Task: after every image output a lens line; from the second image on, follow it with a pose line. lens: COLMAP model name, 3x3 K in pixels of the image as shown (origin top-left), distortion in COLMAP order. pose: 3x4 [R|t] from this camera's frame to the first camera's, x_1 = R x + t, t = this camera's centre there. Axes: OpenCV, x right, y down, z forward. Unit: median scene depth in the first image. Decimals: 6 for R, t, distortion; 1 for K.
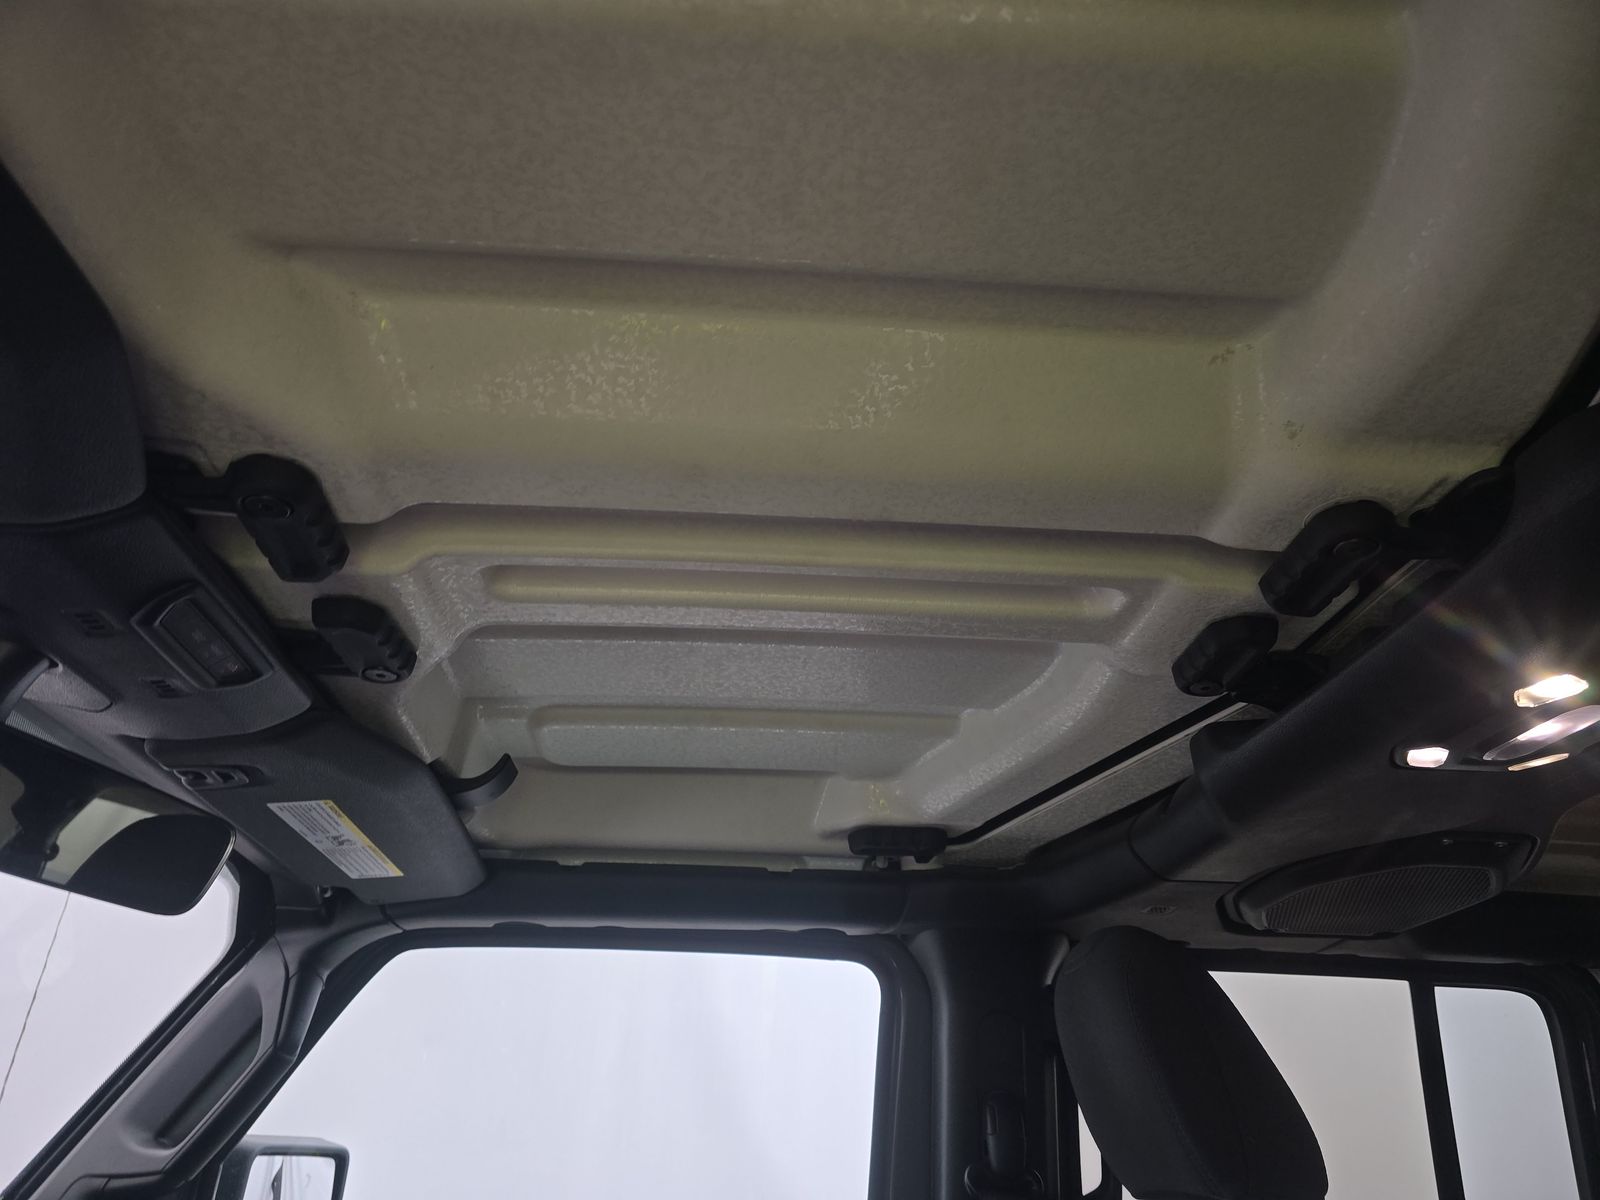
lens RADIAL K [[1068.0, 0, 800.0], [0, 1068.0, 600.0], [0, 0, 1]] dist [0.001603, -0.003188]
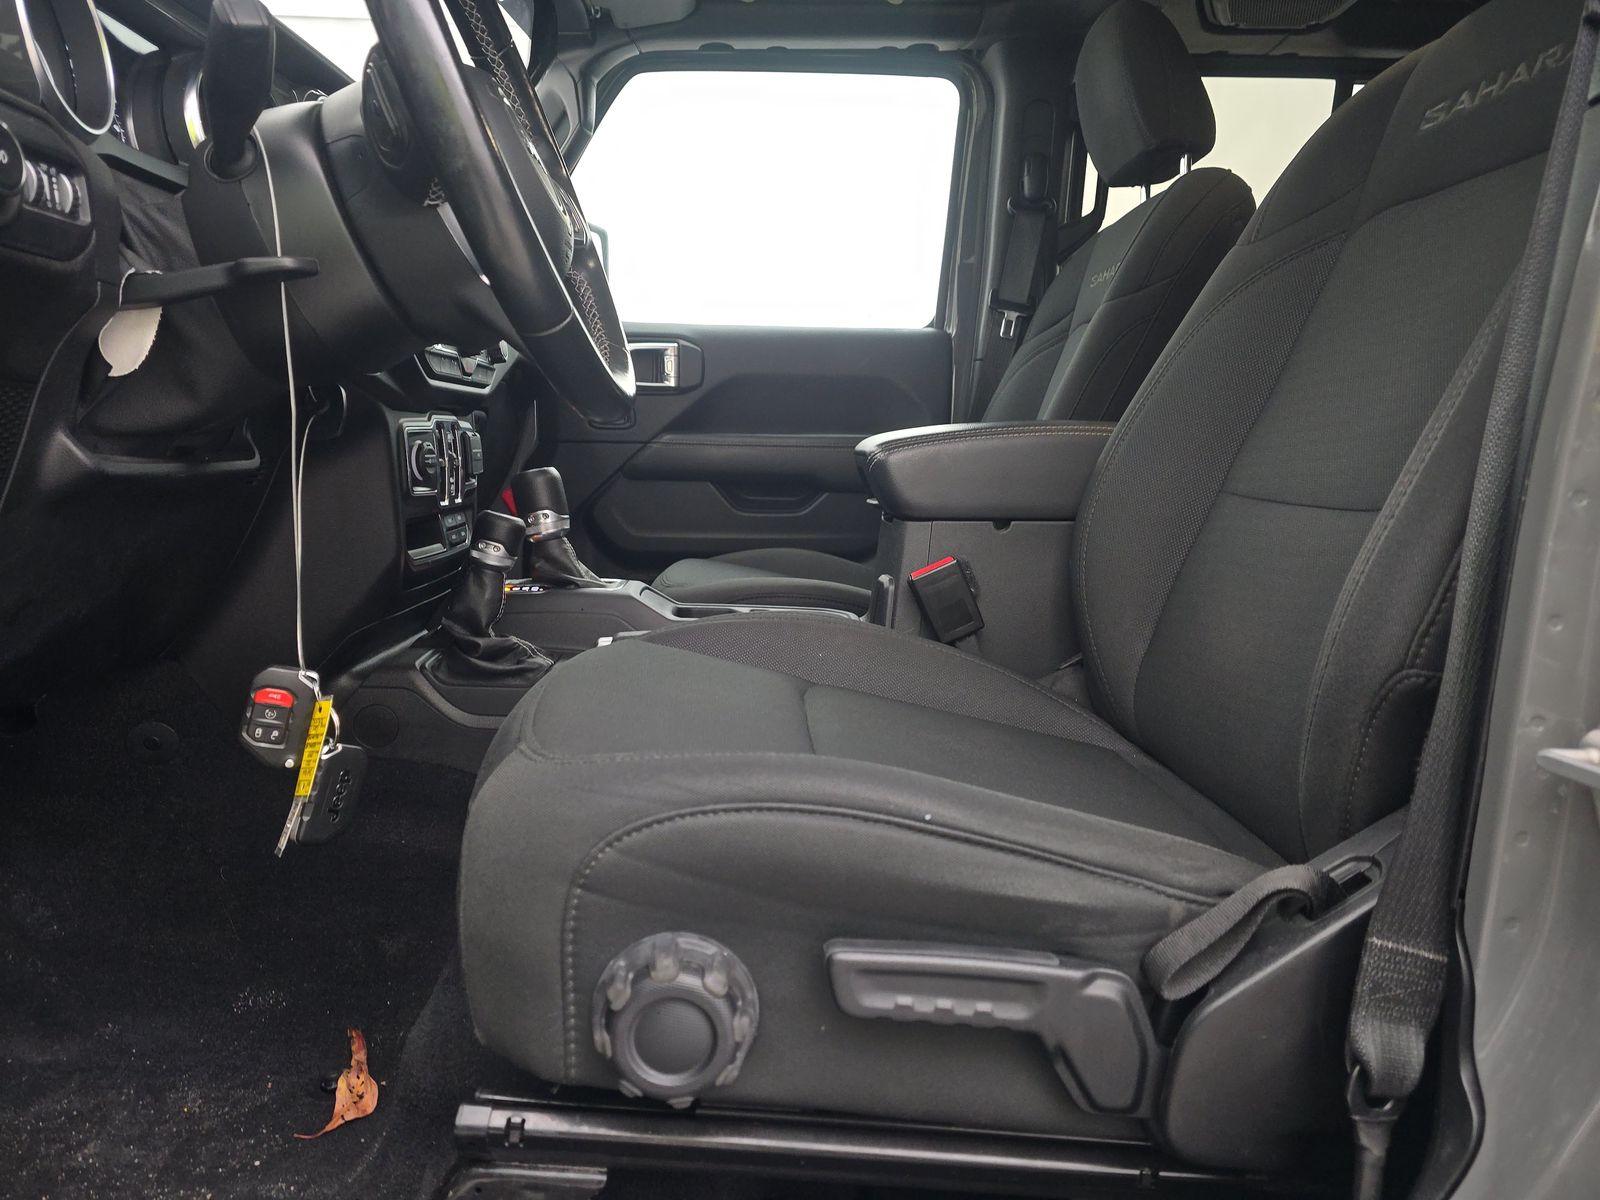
lens RADIAL K [[1068.0, 0, 800.0], [0, 1068.0, 600.0], [0, 0, 1]] dist [0.001603, -0.003188]
pose [[0.997901, 0.000864, -0.064745, -0.053461], [0.037381, 0.808761, 0.586948, 0.063179], [0.052870, -0.588137, 0.807032, -0.658136]]
